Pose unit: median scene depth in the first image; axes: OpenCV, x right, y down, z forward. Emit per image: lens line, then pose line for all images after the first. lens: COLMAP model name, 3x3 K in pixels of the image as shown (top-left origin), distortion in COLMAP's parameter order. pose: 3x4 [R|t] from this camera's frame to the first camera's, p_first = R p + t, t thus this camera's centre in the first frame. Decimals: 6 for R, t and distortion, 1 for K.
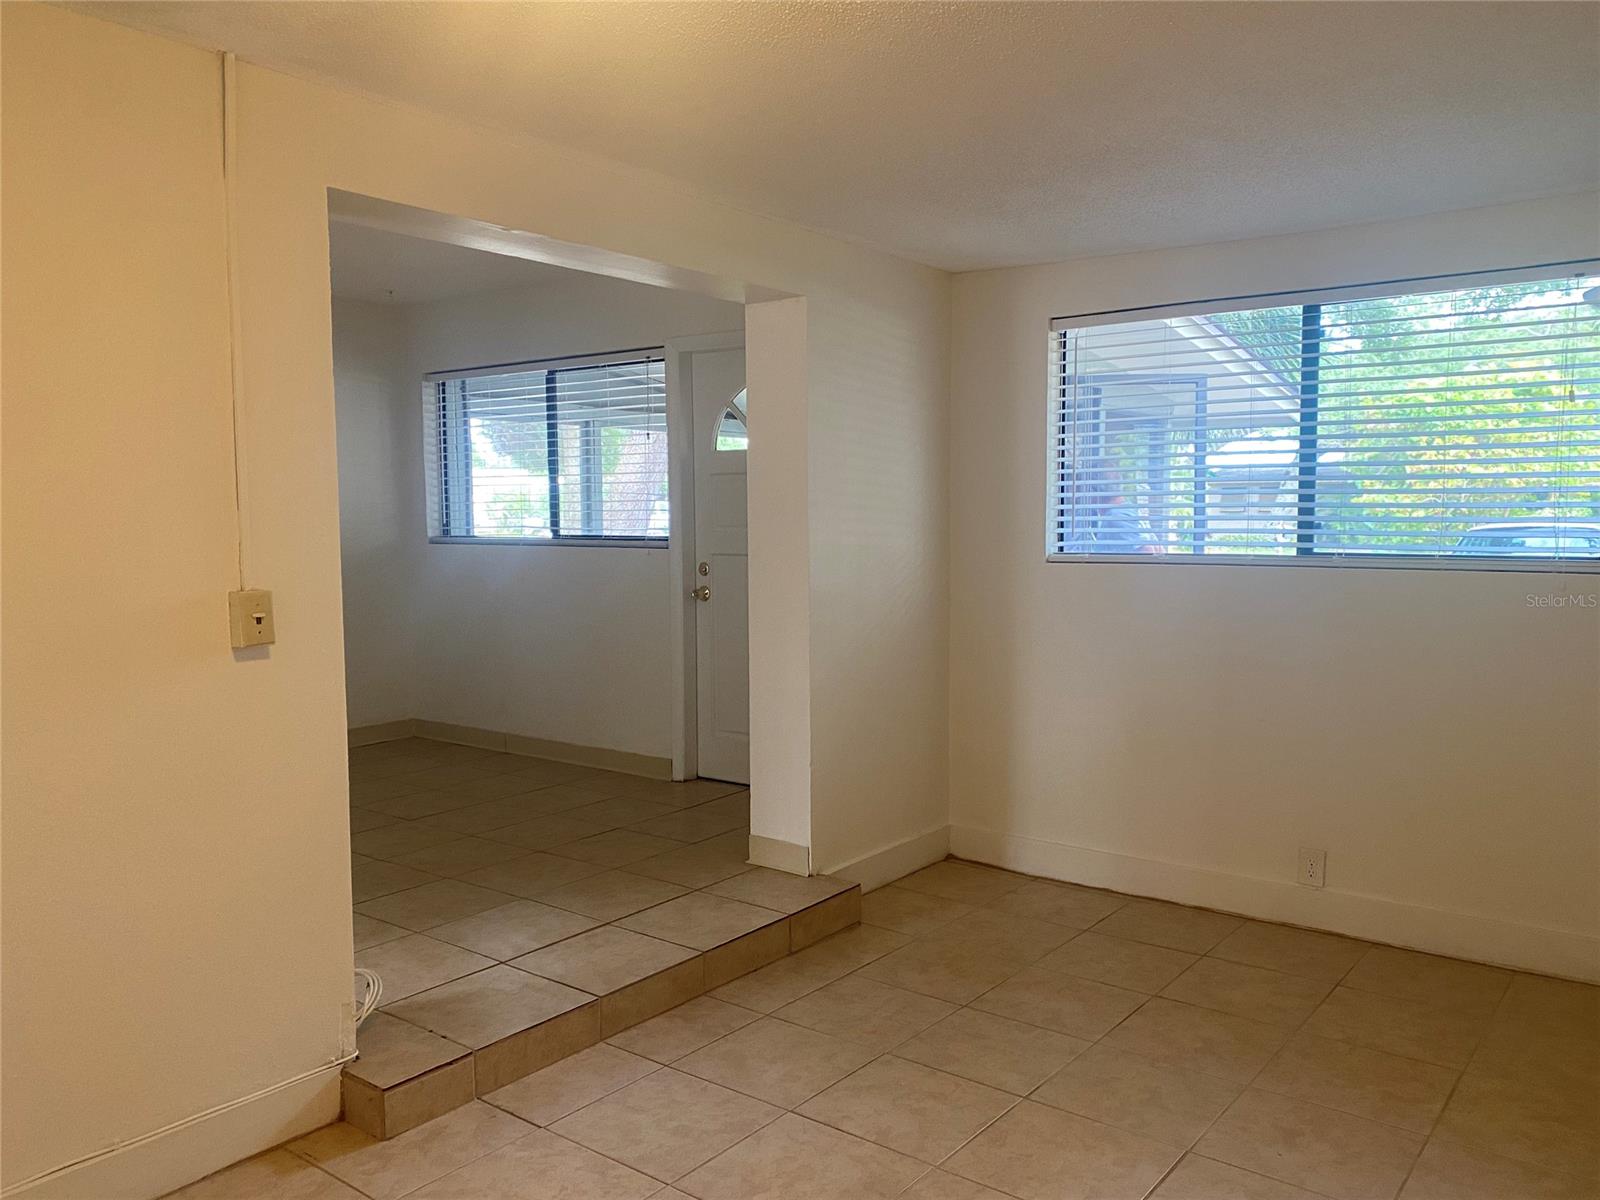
lens RADIAL K [[1217.1, 0, 804.8], [0, 1217.1, 600.8], [0, 0, 1]] dist [0.040610, -0.025582]
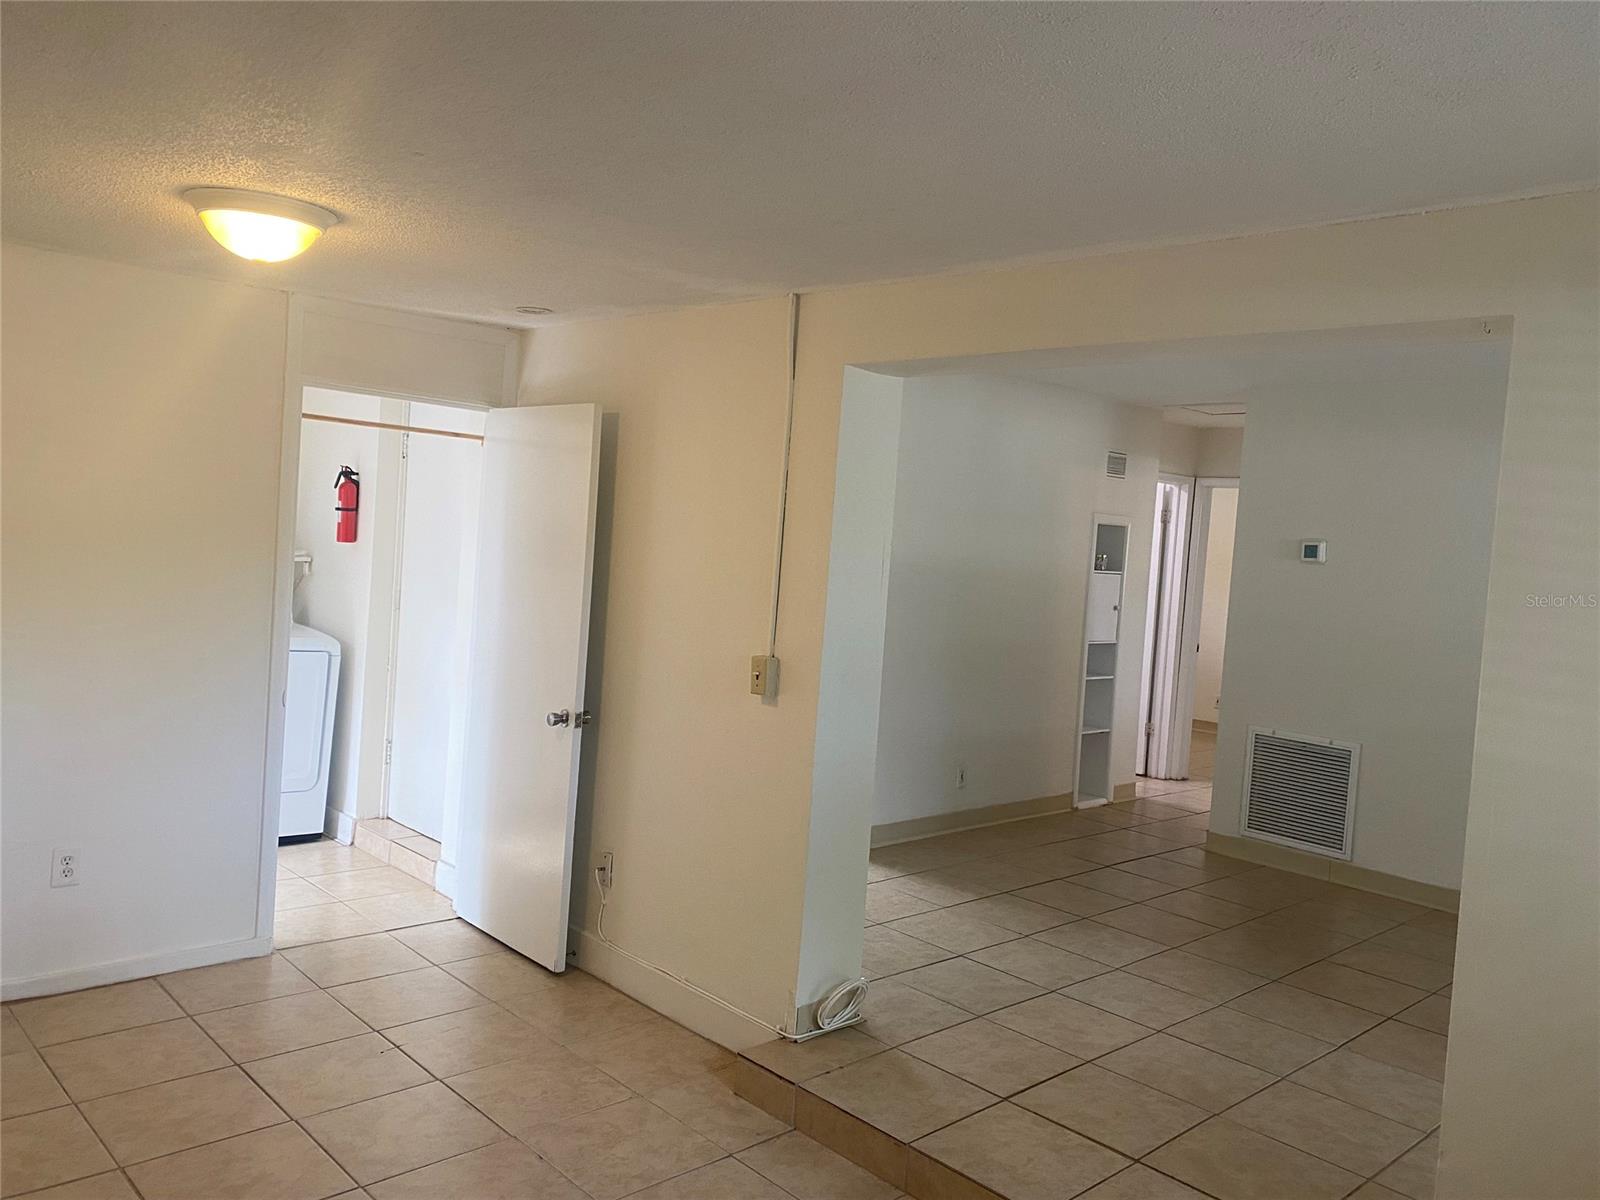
lens RADIAL K [[1217.1, 0, 800.4], [0, 1217.1, 602.0], [0, 0, 1]] dist [0.040610, -0.025582]
pose [[-0.137360, 0.042170, -0.989623, 0.865869], [-0.147062, 0.987152, 0.062477, -0.148724], [0.979543, 0.154117, -0.129394, 1.131937]]
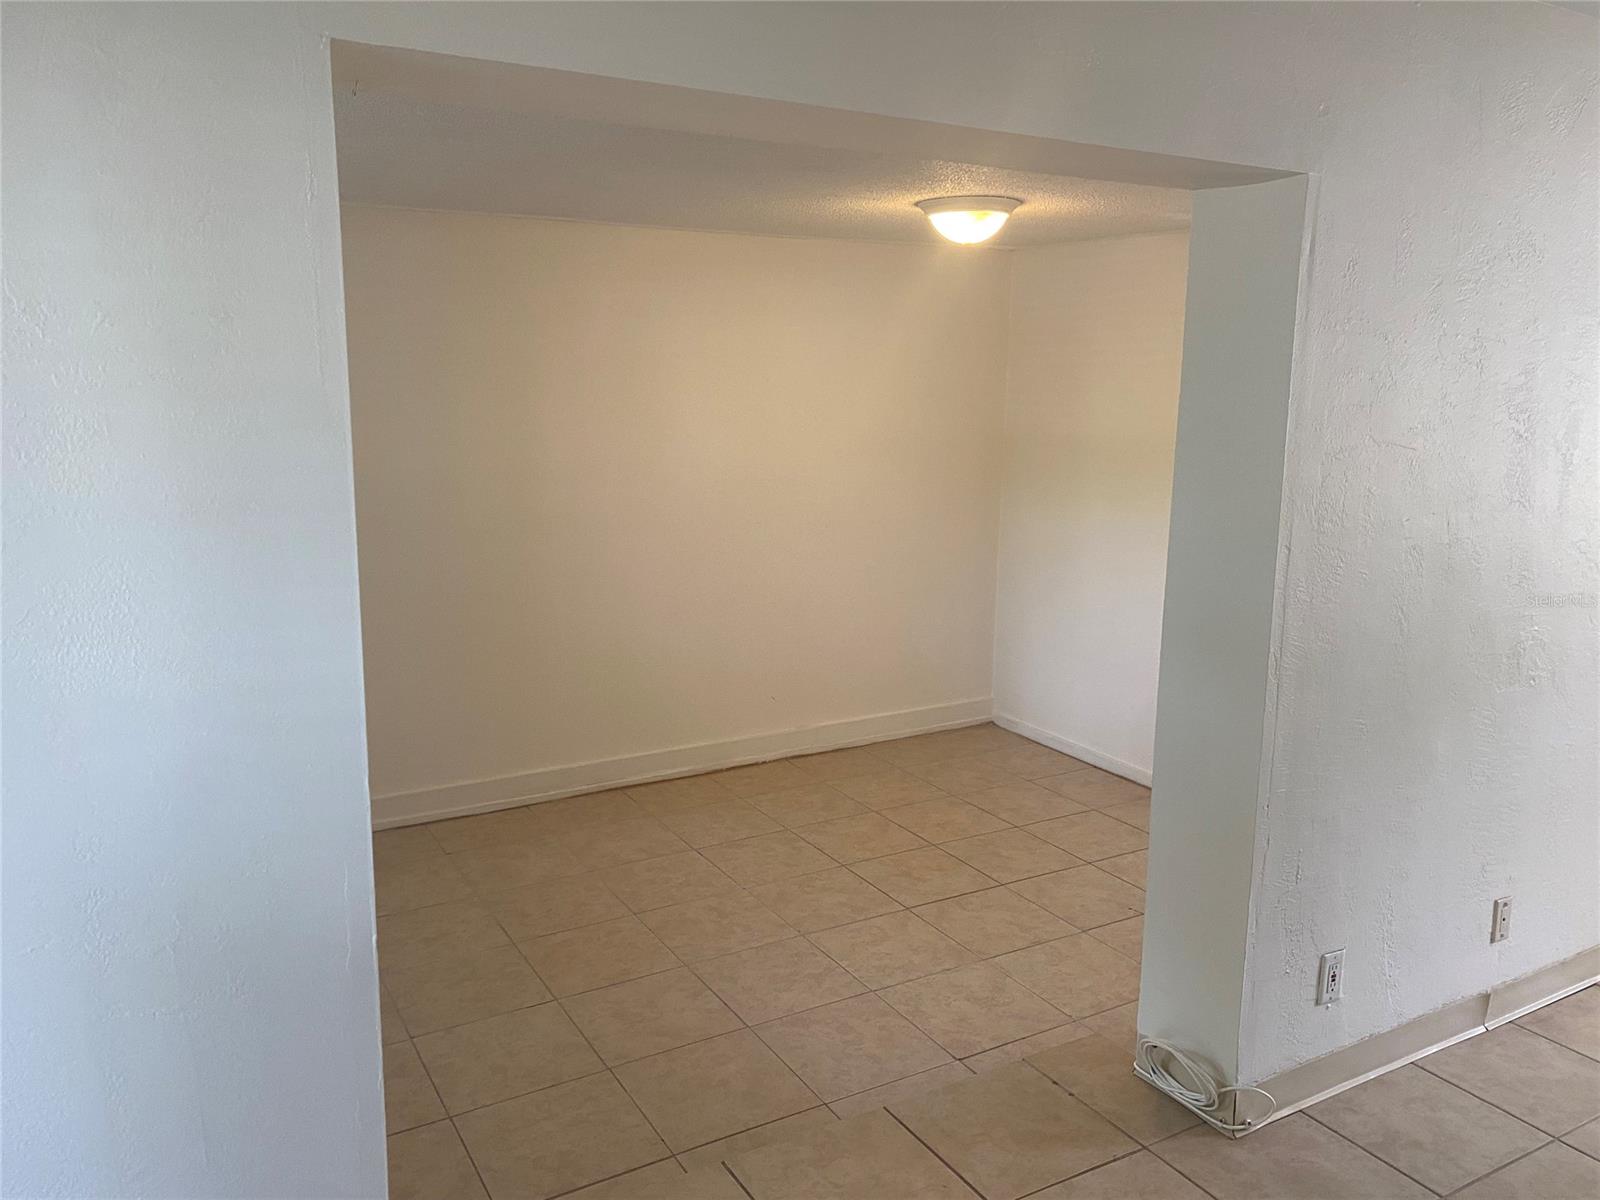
lens RADIAL K [[1217.1, 0, 808.3], [0, 1217.1, 599.8], [0, 0, 1]] dist [0.040610, -0.025582]
pose [[-0.926381, -0.065843, 0.370786, -0.475920], [0.027210, 0.970320, 0.240287, -0.253196], [-0.375602, 0.232687, -0.897095, 1.964114]]
